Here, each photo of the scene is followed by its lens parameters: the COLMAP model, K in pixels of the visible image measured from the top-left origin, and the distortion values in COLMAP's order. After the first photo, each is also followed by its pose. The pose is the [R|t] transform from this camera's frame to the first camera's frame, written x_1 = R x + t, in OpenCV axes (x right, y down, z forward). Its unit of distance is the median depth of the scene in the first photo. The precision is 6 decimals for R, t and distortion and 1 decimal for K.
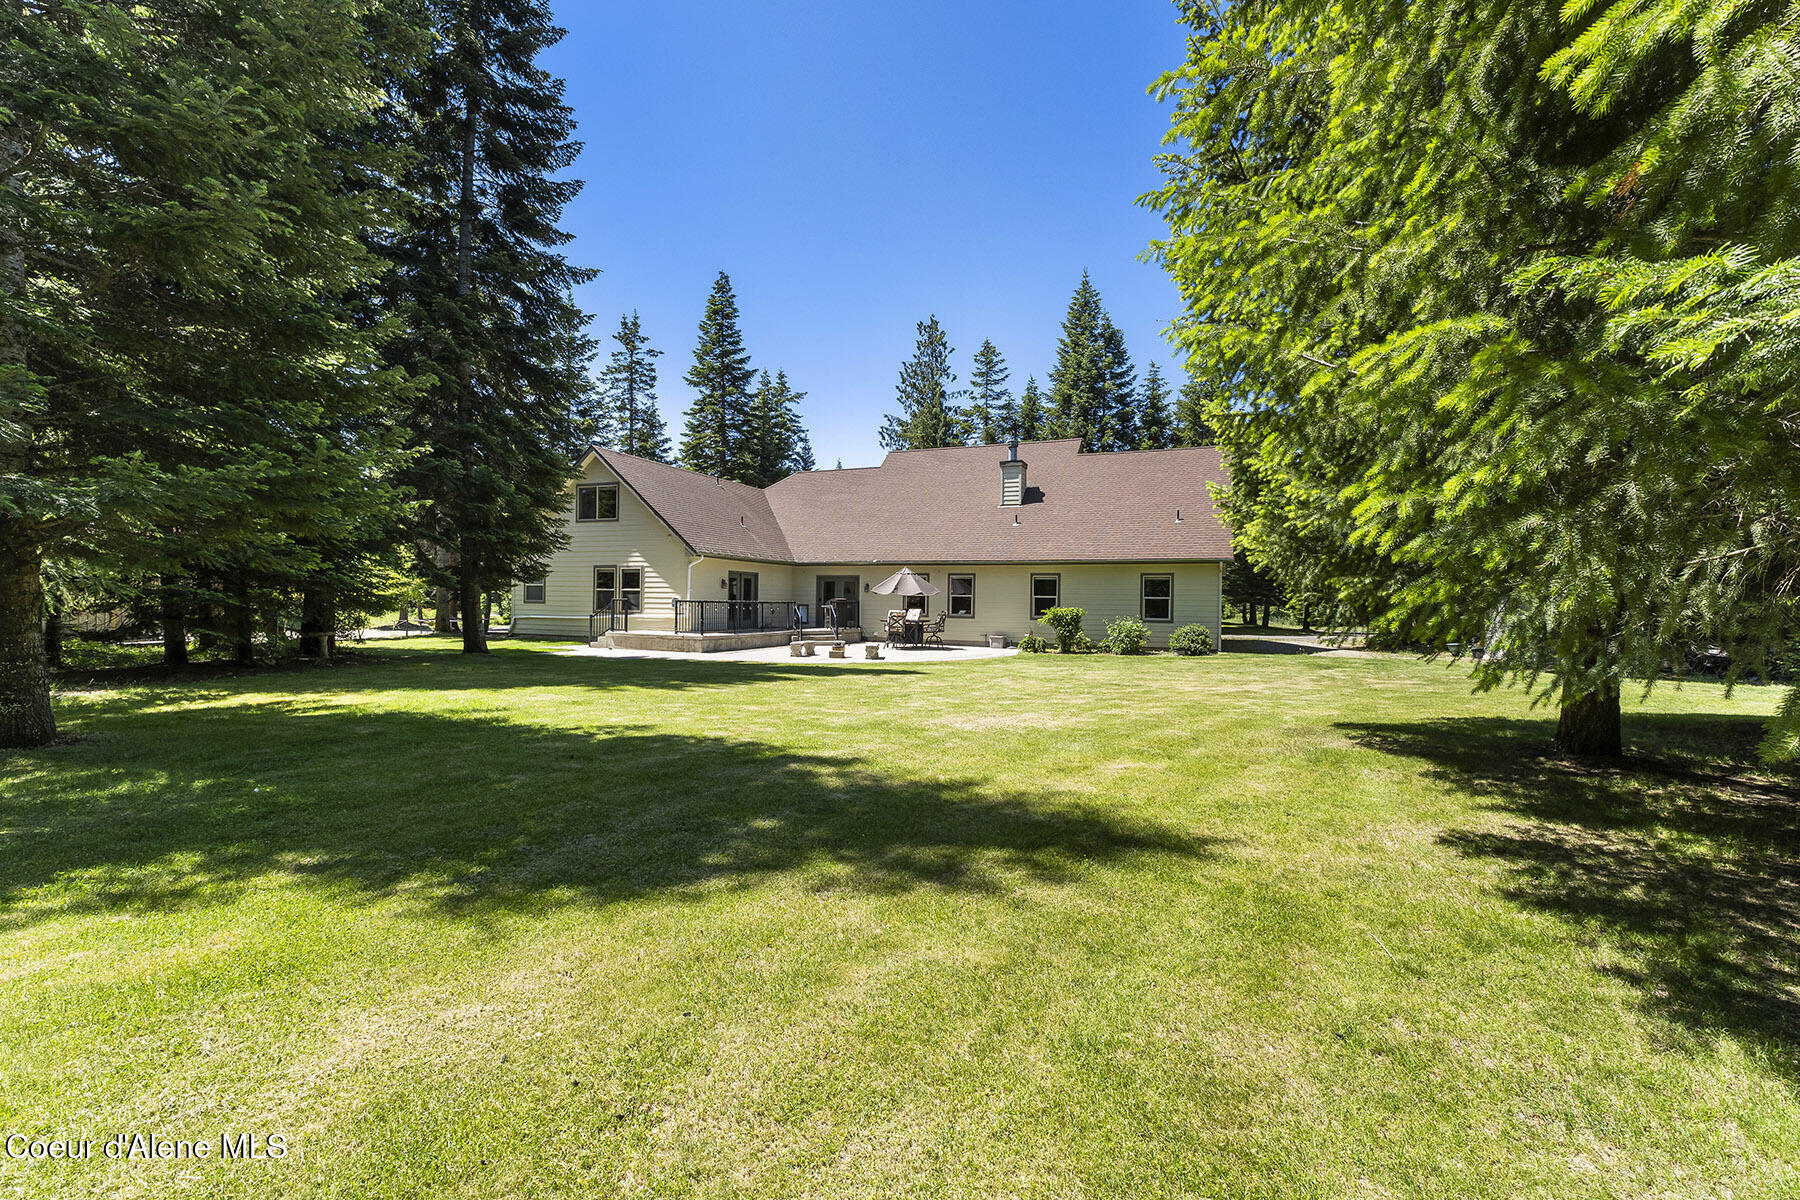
lens RADIAL K [[755.0, 0, 887.6], [0, 755.0, 610.0], [0, 0, 1]] dist [0.003290, 0.000126]
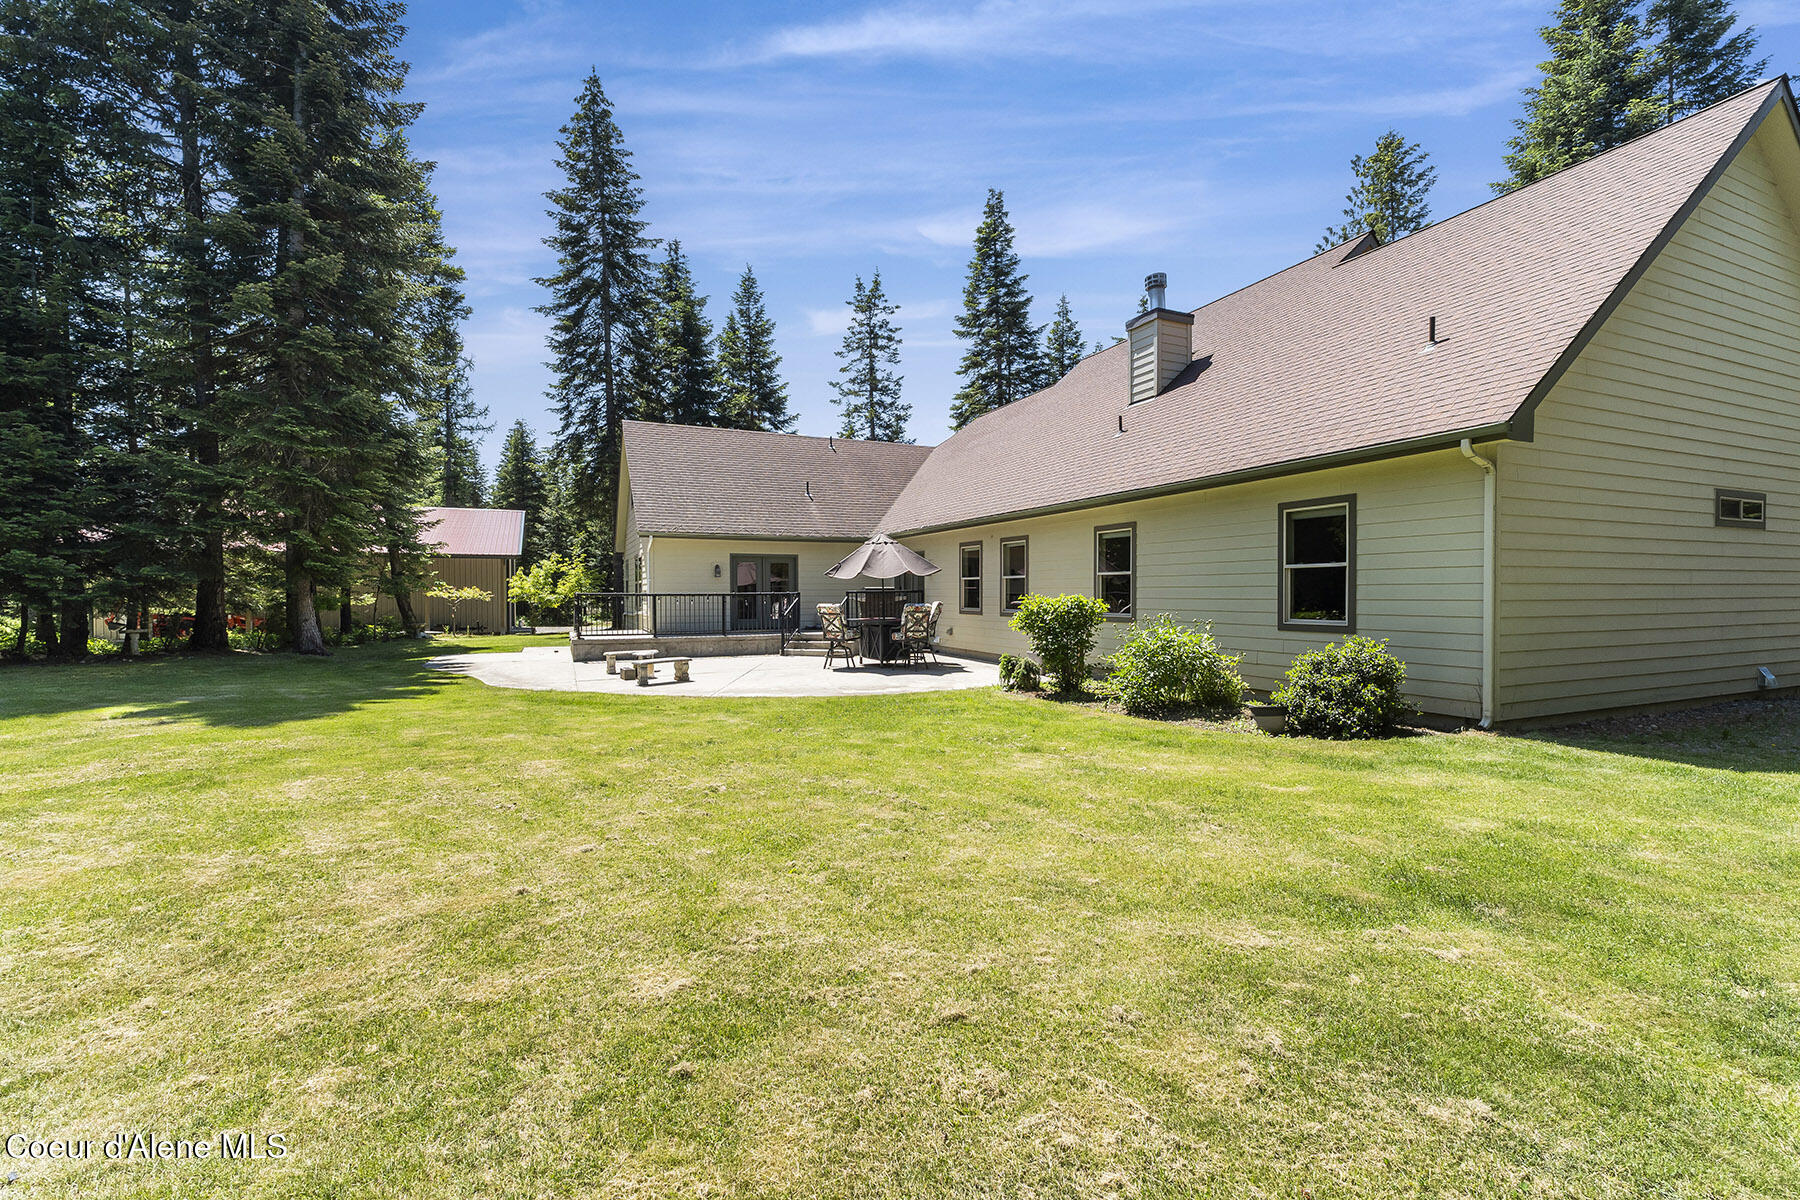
lens RADIAL K [[755.0, 0, 887.6], [0, 755.0, 610.0], [0, 0, 1]] dist [0.003290, 0.000126]
pose [[0.727541, -0.003627, -0.686055, 0.441907], [0.011028, 0.999919, 0.006409, 0.001953], [0.685976, -0.012229, 0.727521, 0.549805]]
